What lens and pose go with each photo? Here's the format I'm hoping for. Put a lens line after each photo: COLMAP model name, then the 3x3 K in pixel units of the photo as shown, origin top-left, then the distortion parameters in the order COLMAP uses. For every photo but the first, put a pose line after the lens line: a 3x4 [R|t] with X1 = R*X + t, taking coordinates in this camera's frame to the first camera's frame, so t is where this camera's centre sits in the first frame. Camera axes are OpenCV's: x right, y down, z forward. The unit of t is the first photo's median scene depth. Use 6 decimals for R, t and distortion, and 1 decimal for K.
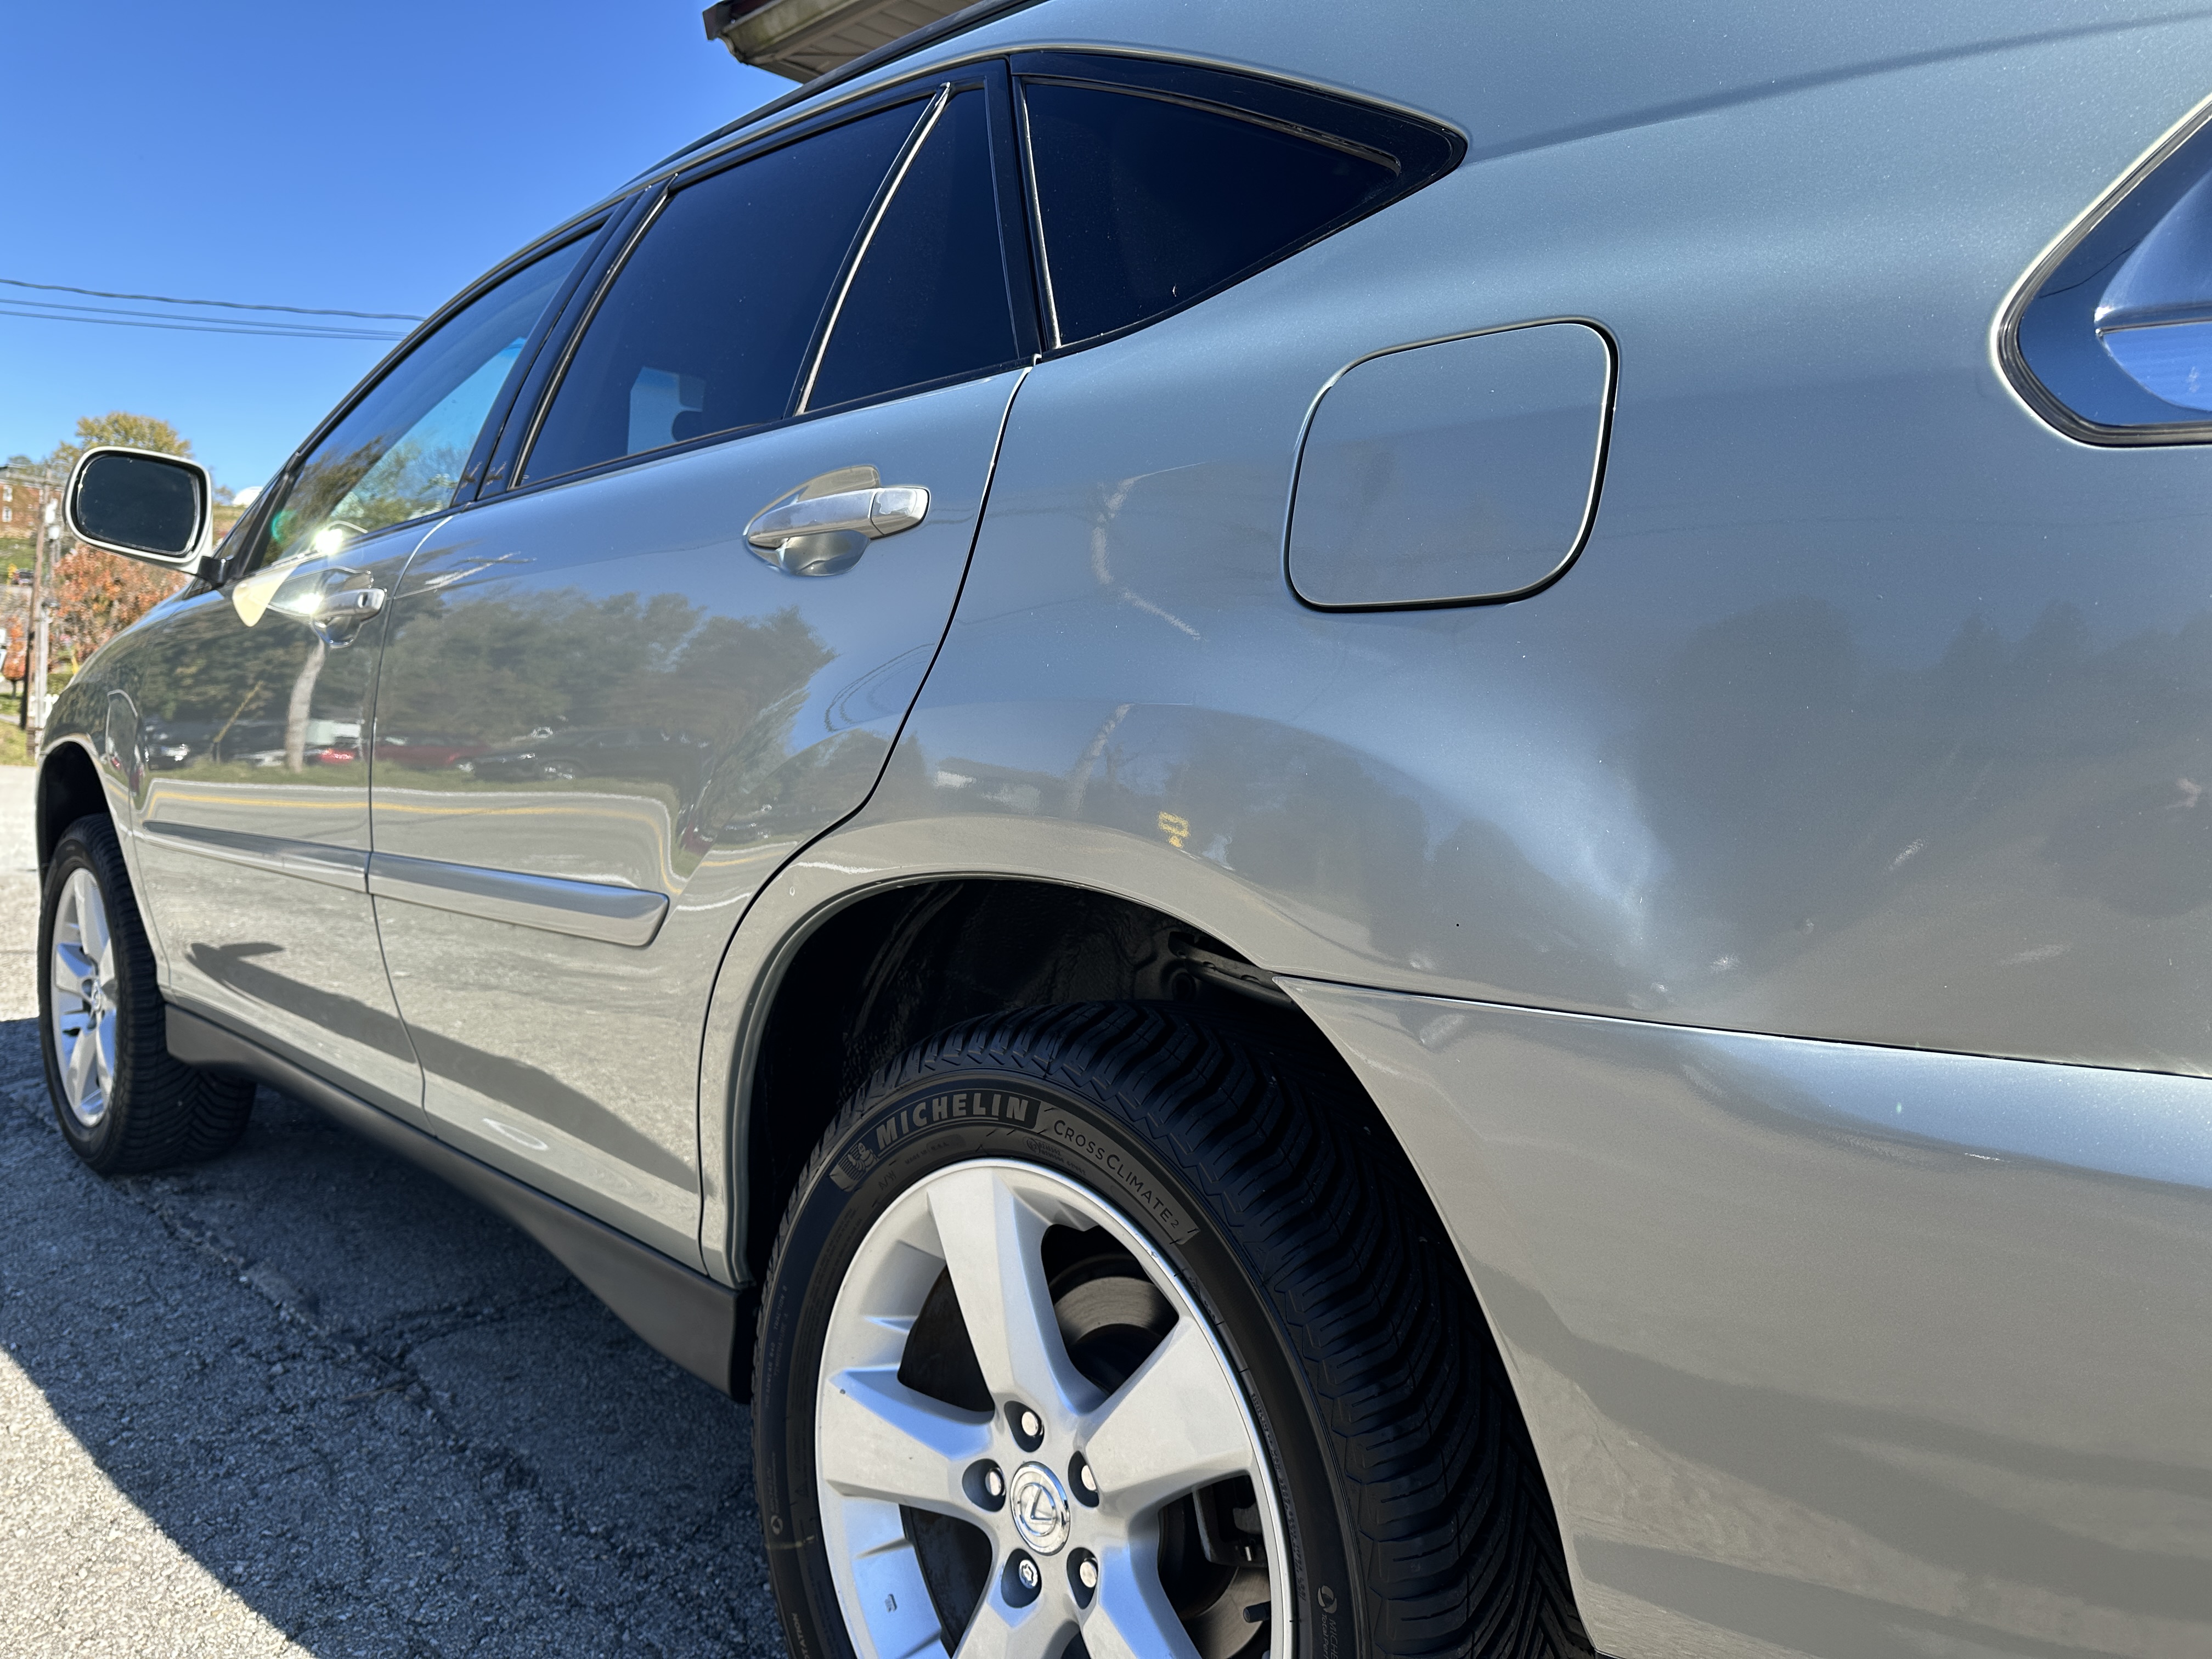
lens RADIAL K [[1539.6, 0, 1149.8], [0, 1539.6, 825.4], [0, 0, 1]] dist [0.022337, -0.038603]
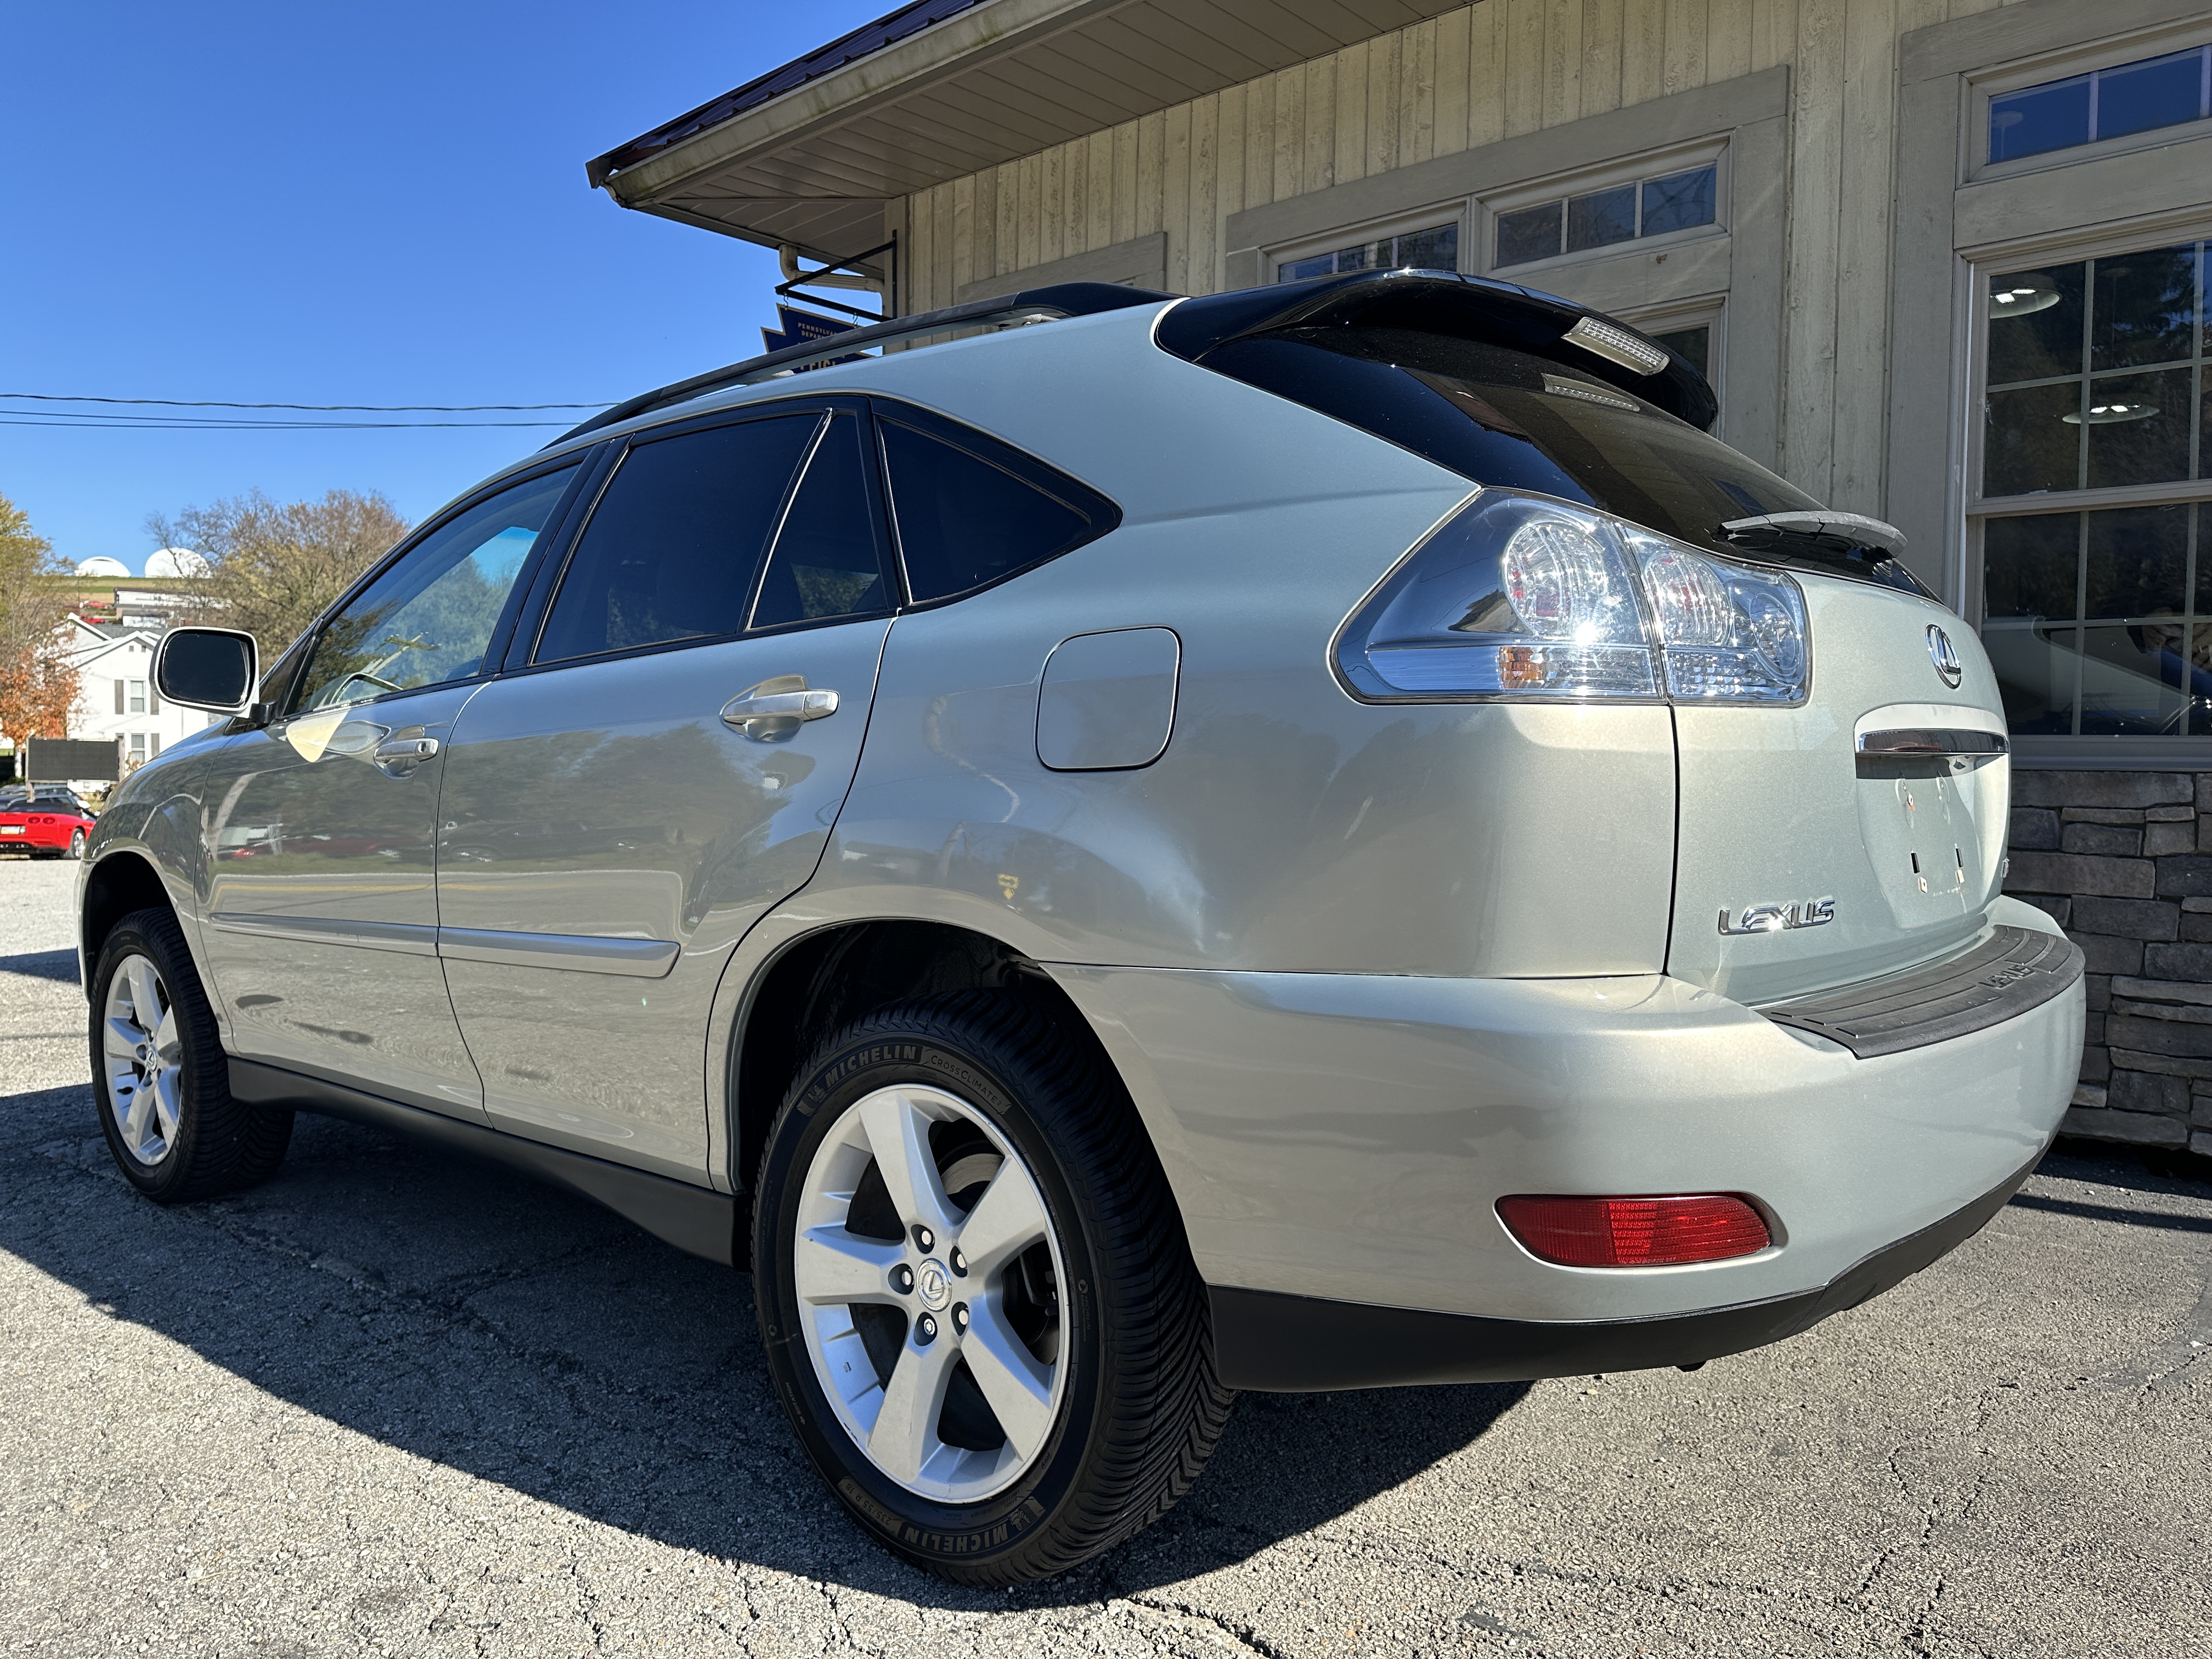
lens RADIAL K [[1542.7, 0, 1129.2], [0, 1542.7, 802.9], [0, 0, 1]] dist [0.044949, -0.060178]
pose [[0.996780, -0.054483, 0.058838, 0.057199], [0.056284, 0.997982, -0.029398, -0.024394], [-0.057117, 0.032615, 0.997835, -0.591576]]
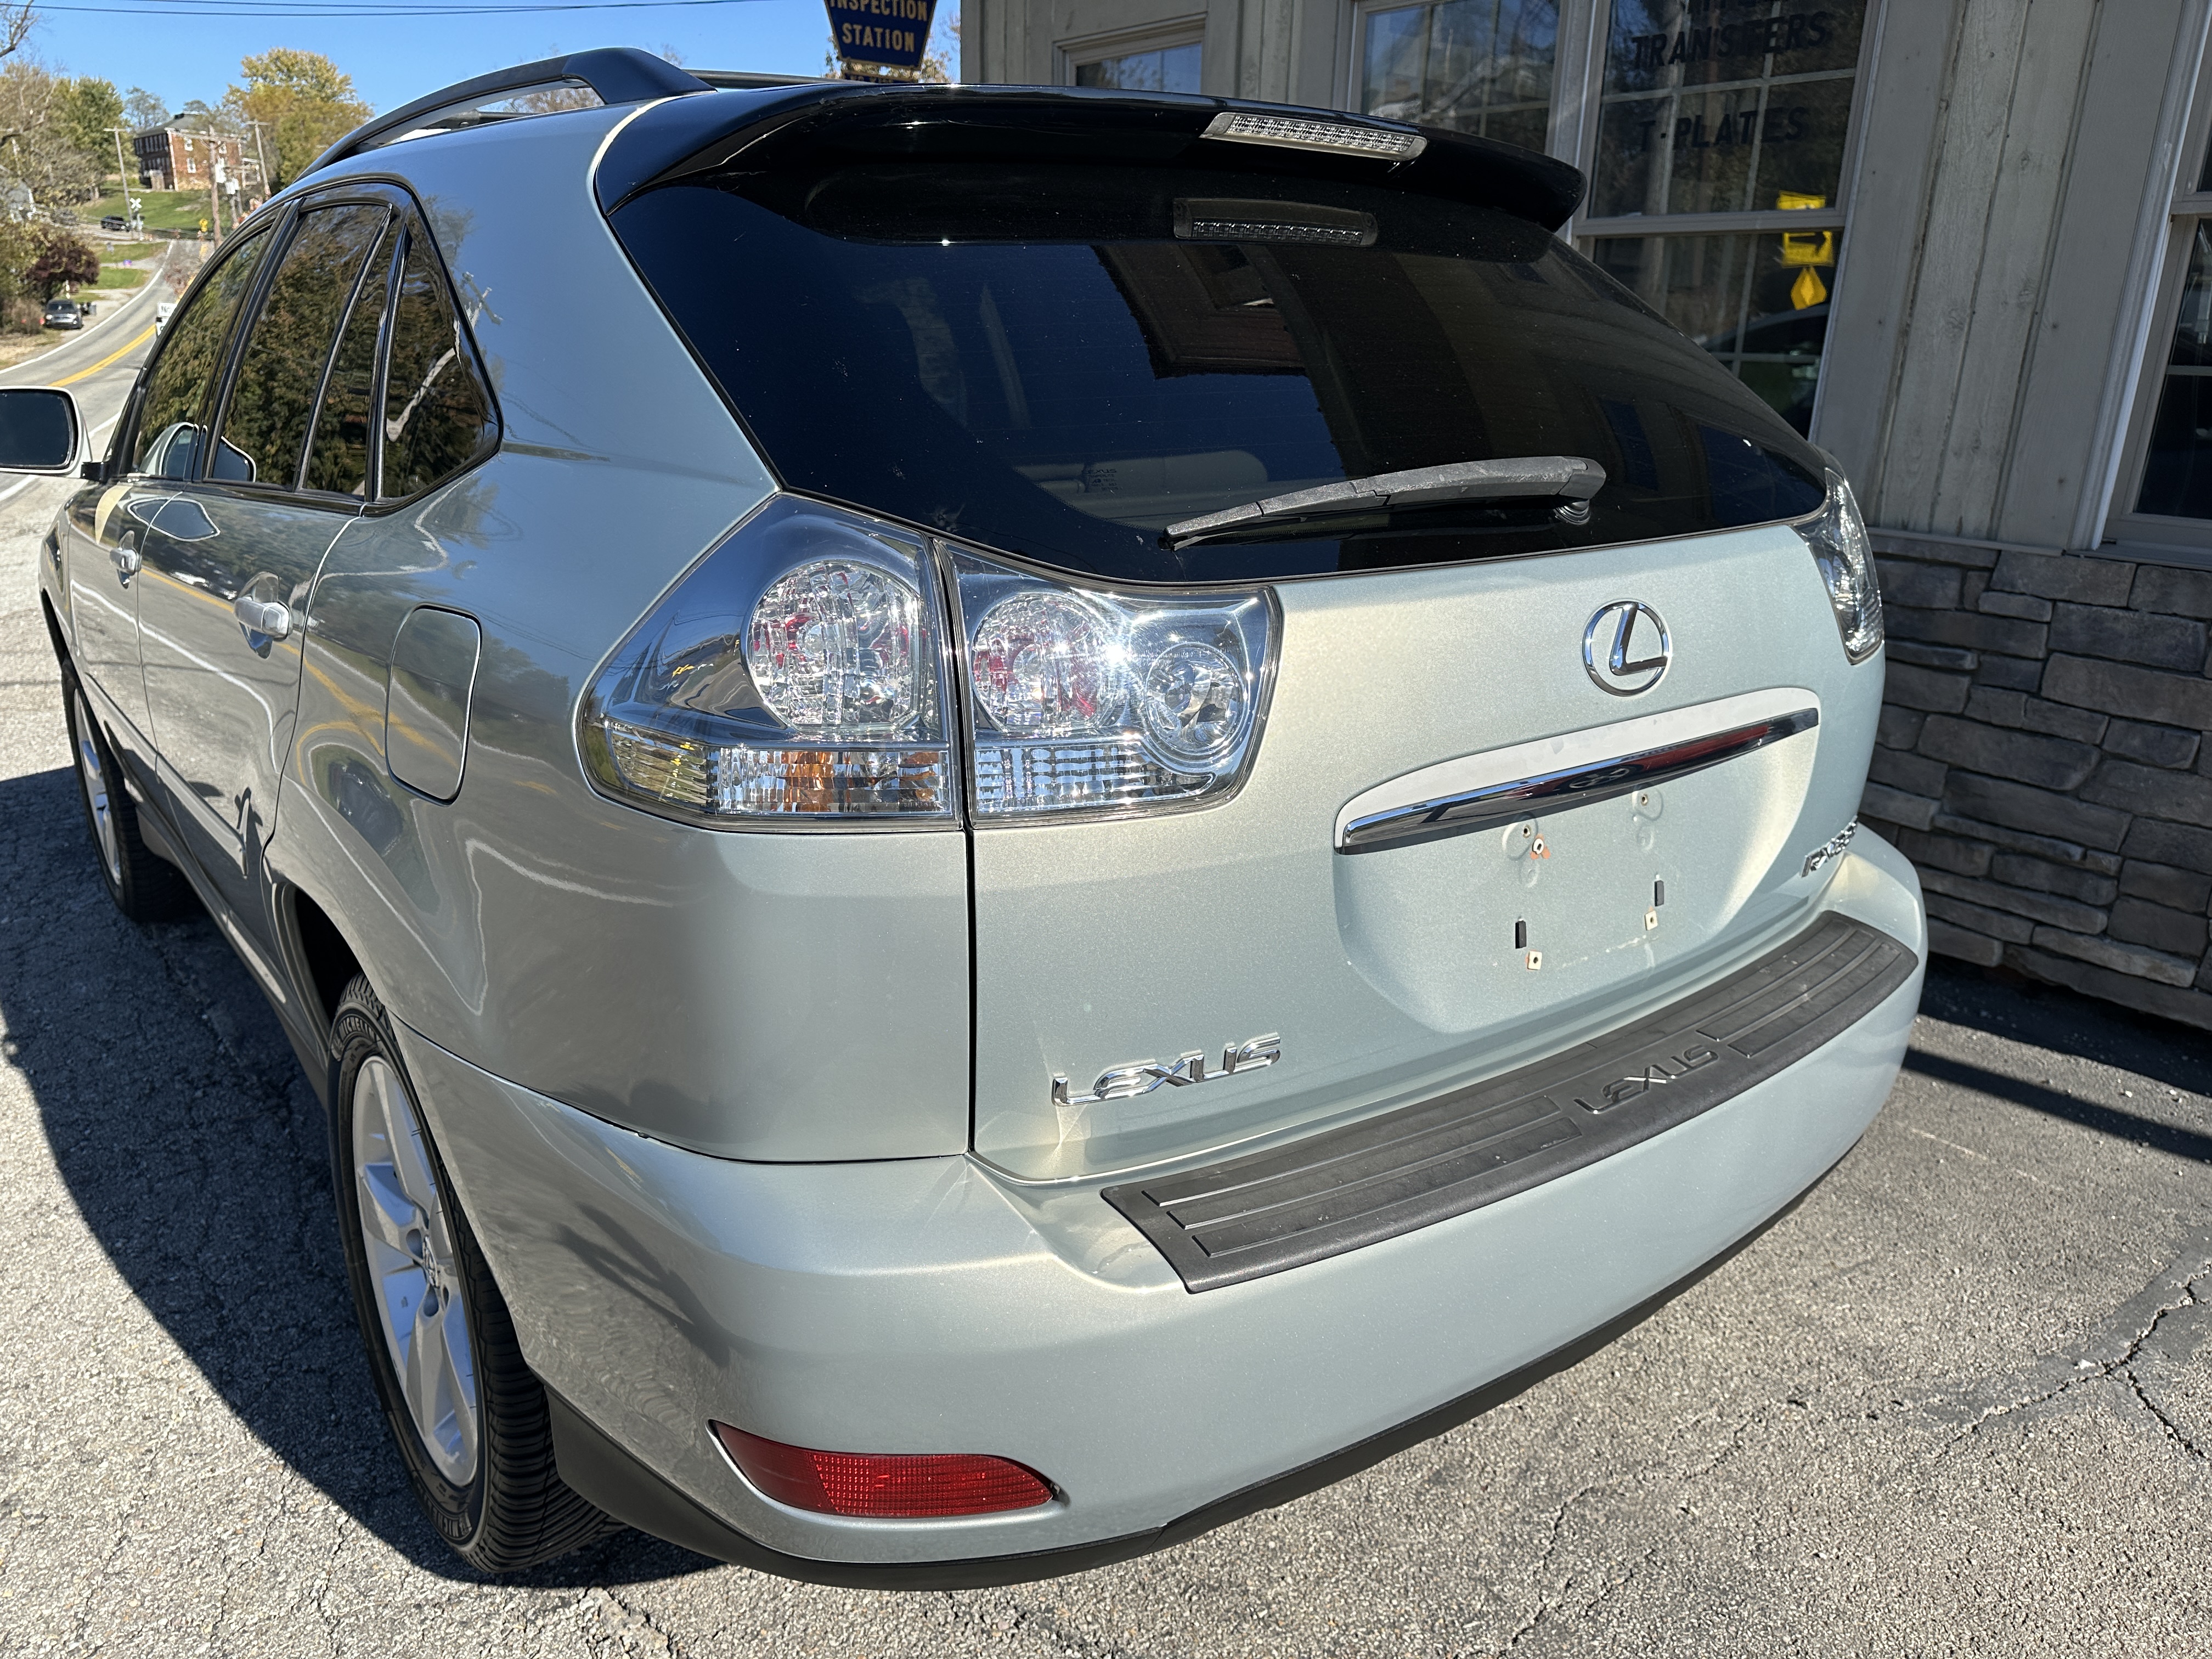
lens RADIAL K [[1527.6, 0, 1116.3], [0, 1527.6, 821.8], [0, 0, 1]] dist [0.093319, -0.106589]
pose [[0.990140, 0.004017, -0.140027, 0.681032], [0.028727, 0.972522, 0.231031, -0.284668], [0.137108, -0.232776, 0.962817, -0.283108]]
